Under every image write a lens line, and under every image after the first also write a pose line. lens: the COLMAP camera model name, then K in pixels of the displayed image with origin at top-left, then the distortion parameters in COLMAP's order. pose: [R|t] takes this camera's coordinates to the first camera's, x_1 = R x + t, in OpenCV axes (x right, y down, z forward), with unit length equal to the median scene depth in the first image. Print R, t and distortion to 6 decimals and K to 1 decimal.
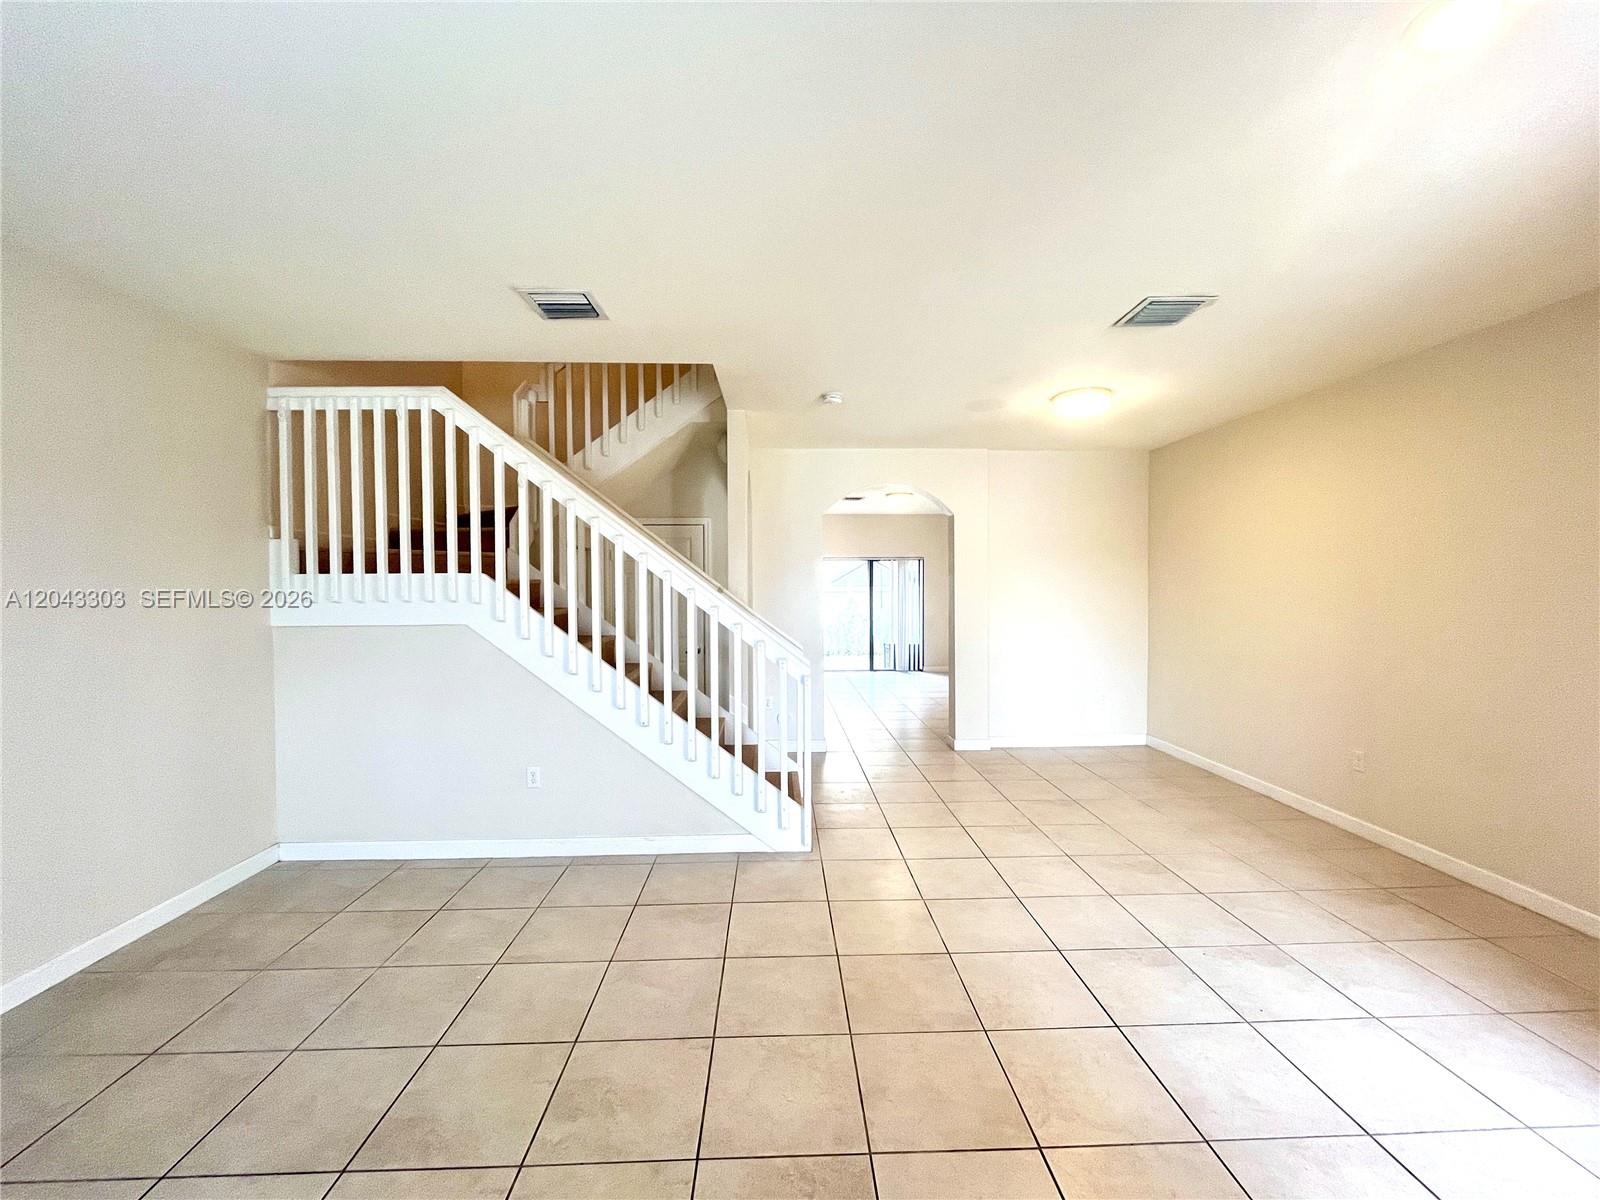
lens RADIAL K [[645.2, 0, 795.6], [0, 645.2, 593.9], [0, 0, 1]] dist [-0.005001, -0.000222]
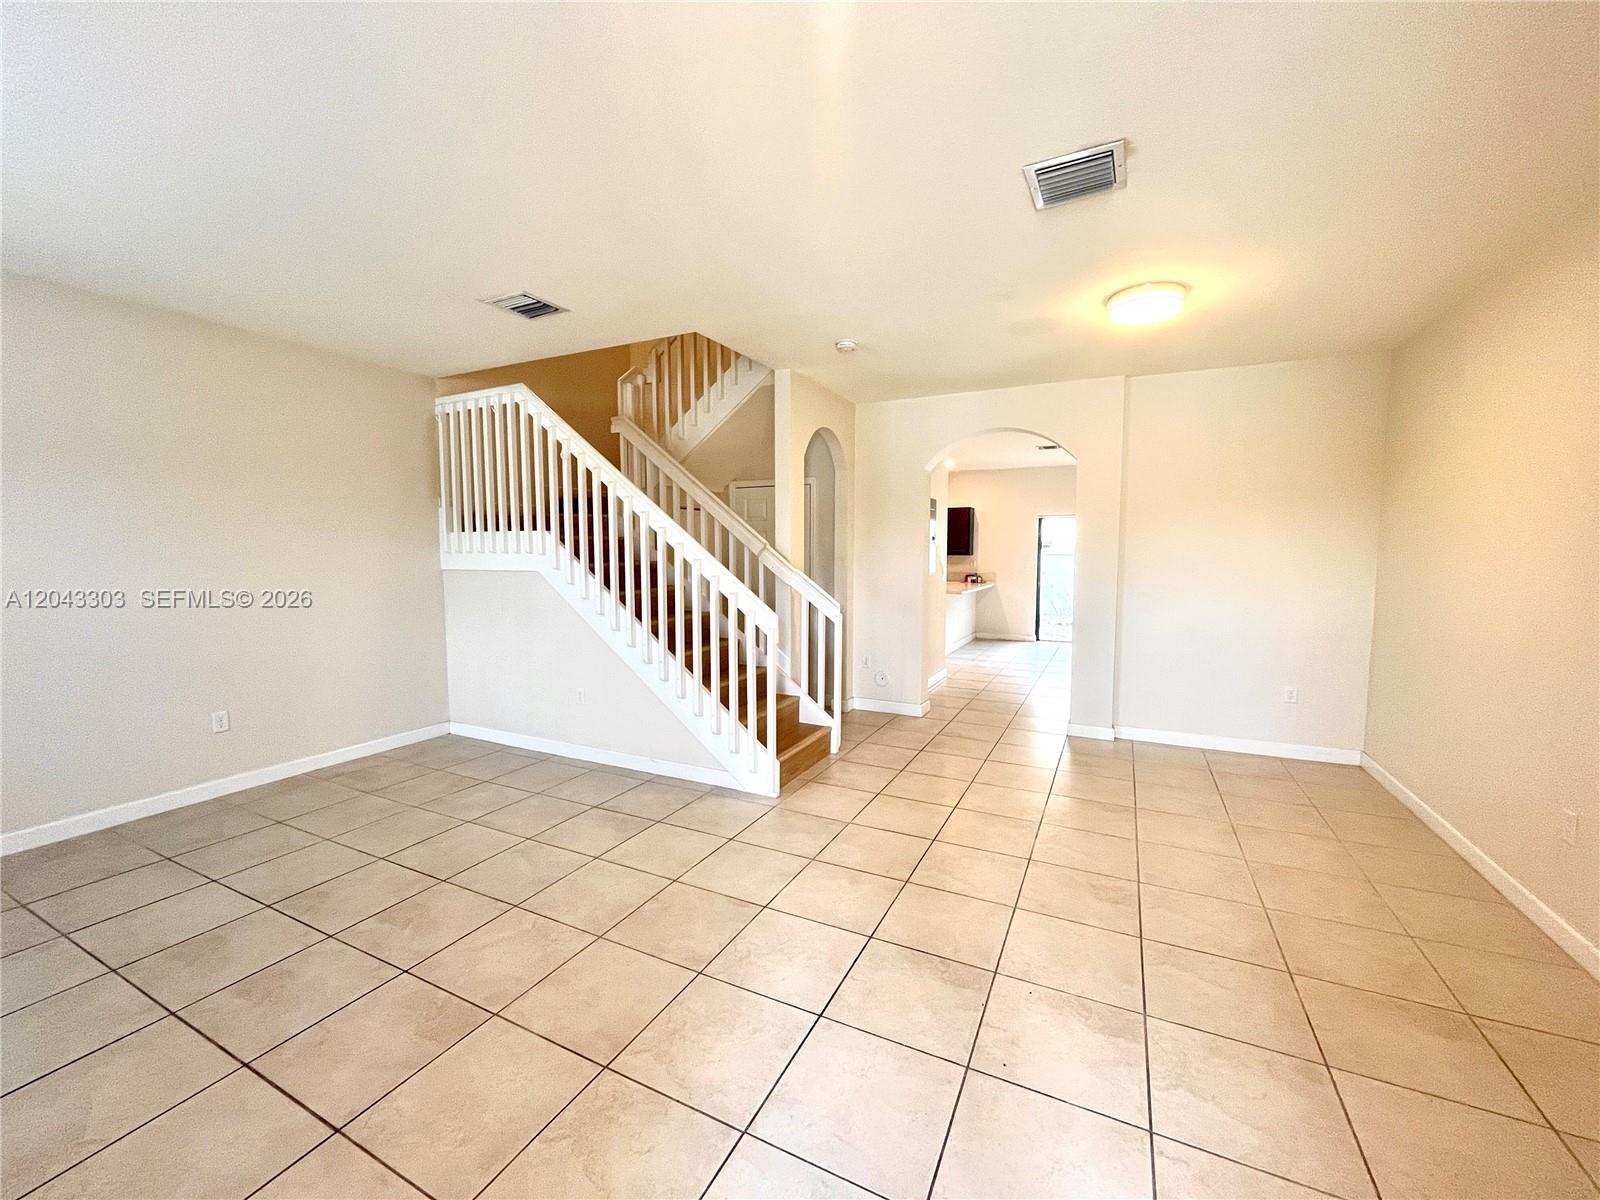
lens RADIAL K [[637.3, 0, 800.0], [0, 637.3, 600.0], [0, 0, 1]] dist [-0.010256, -0.000155]
pose [[0.882825, 0.046288, -0.467416, 0.541442], [-0.014969, 0.997399, 0.070500, 0.007095], [0.469464, -0.055243, 0.881222, 0.133476]]
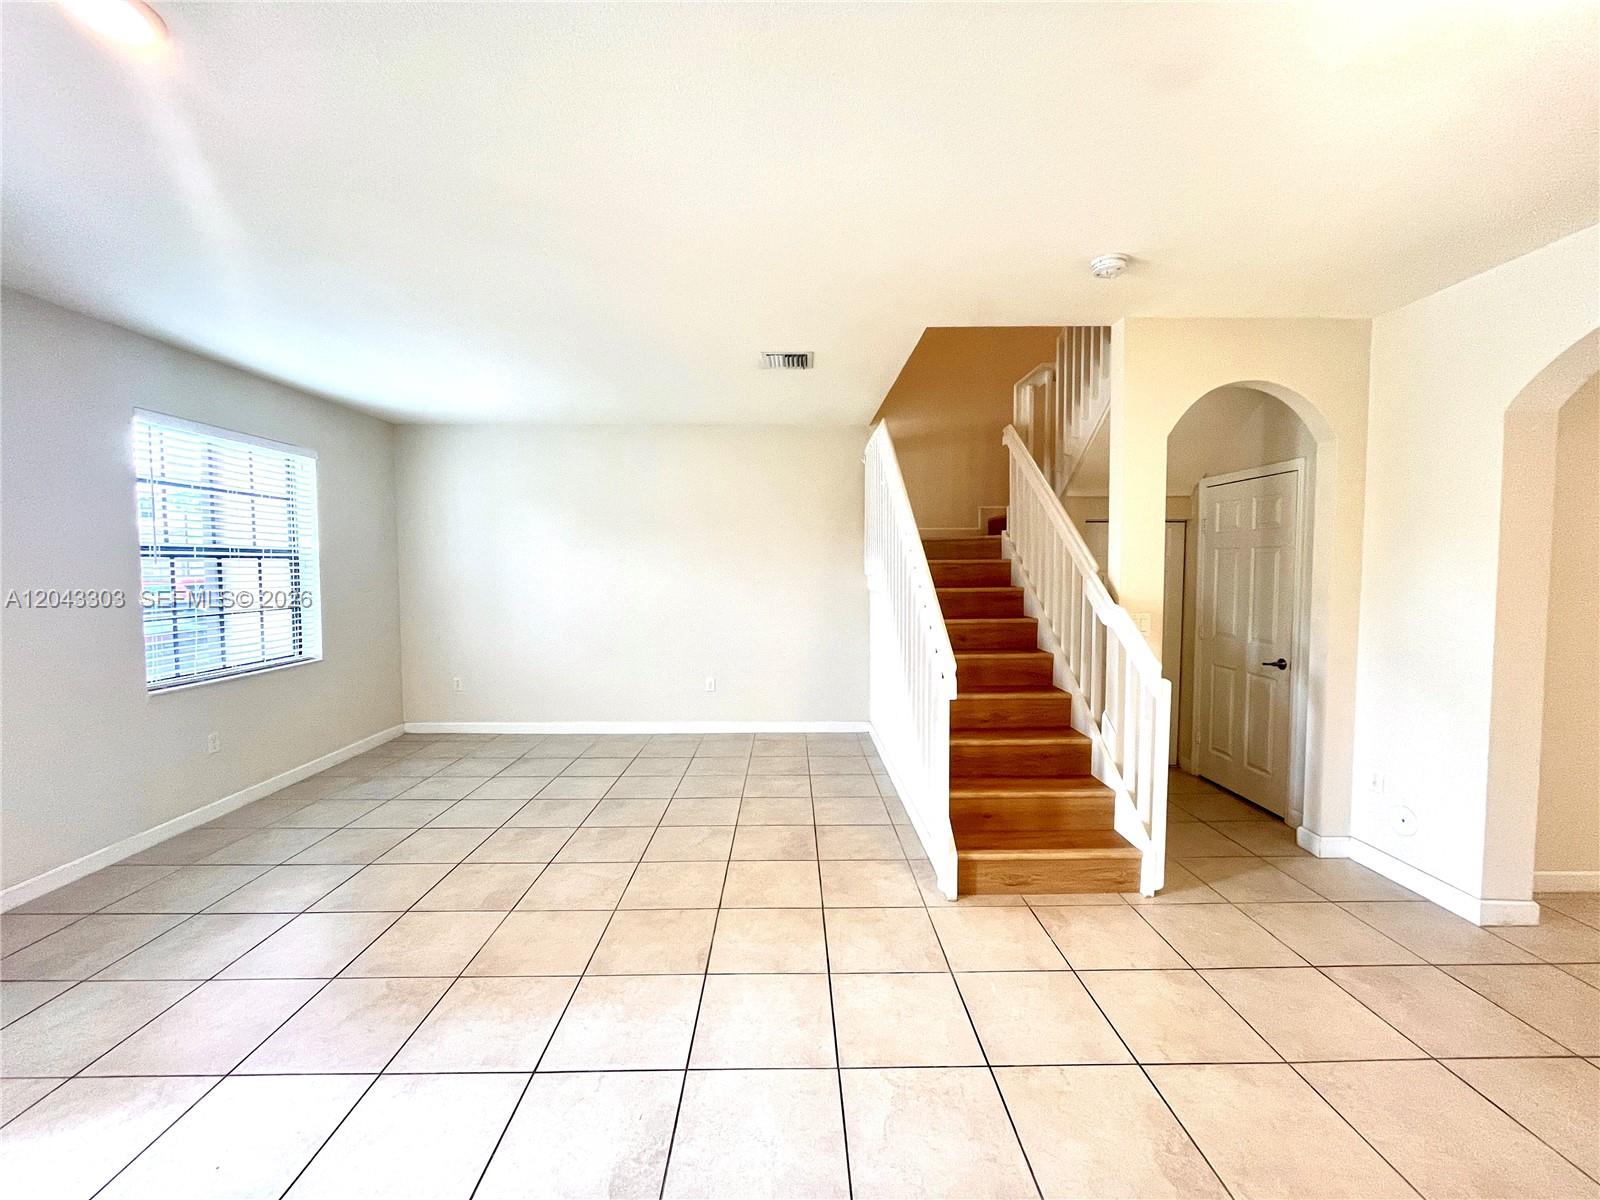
lens RADIAL K [[637.3, 0, 800.0], [0, 637.3, 600.0], [0, 0, 1]] dist [-0.010256, -0.000155]
pose [[-0.008630, 0.058821, -0.998231, 0.817521], [-0.011278, 0.998199, 0.058916, -0.017851], [0.999899, 0.011767, -0.007951, 0.841308]]
